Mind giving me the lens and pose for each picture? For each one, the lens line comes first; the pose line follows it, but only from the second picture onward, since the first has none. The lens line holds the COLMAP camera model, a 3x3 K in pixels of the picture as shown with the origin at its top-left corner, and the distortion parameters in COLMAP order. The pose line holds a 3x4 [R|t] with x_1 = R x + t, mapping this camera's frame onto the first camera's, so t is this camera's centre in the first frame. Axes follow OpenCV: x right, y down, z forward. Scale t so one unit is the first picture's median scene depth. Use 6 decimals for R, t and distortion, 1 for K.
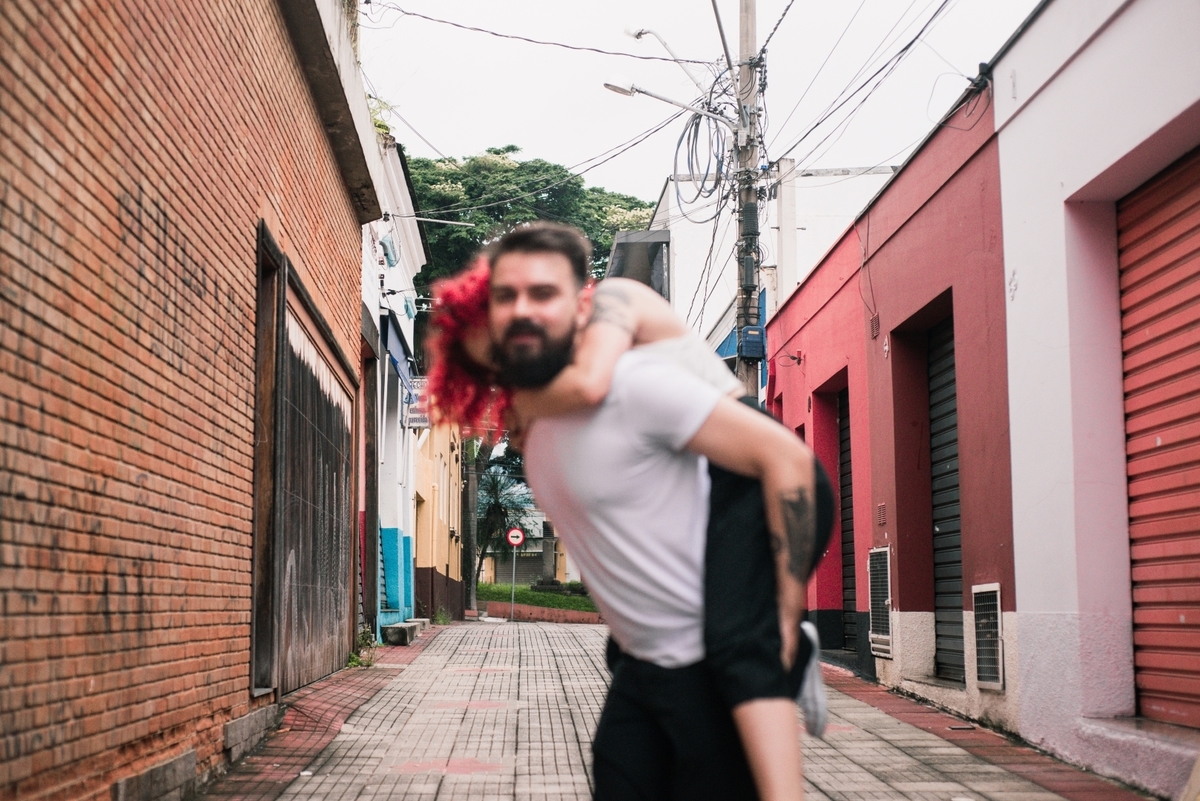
lens RADIAL K [[1765.2, 0, 568.3], [0, 1765.2, 397.9], [0, 0, 1]] dist [-0.025255, -0.022518]
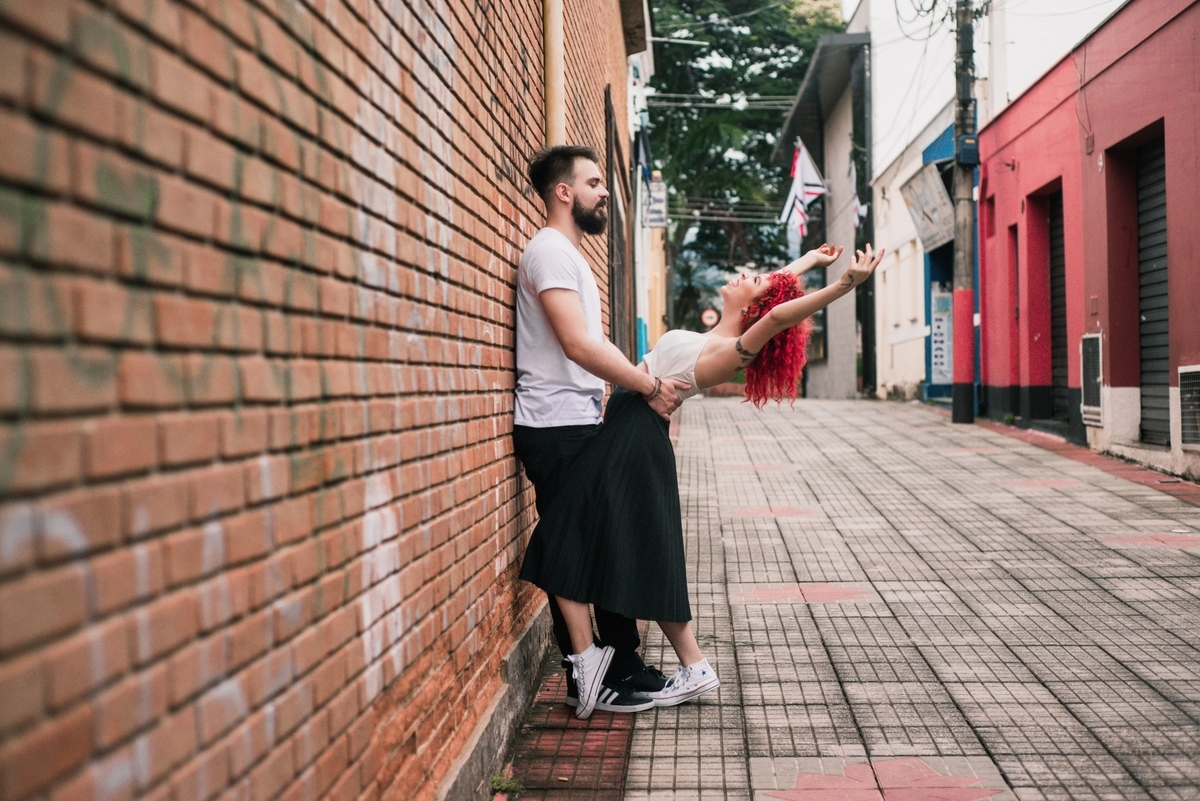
lens RADIAL K [[1745.1, 0, 600.0], [0, 1745.1, 400.5], [0, 0, 1]] dist [-0.038688, 0.015514]
pose [[0.997011, -0.012376, -0.076264, -0.093426], [0.022050, 0.991613, 0.127344, -0.038725], [0.074048, -0.128645, 0.988922, -0.266388]]
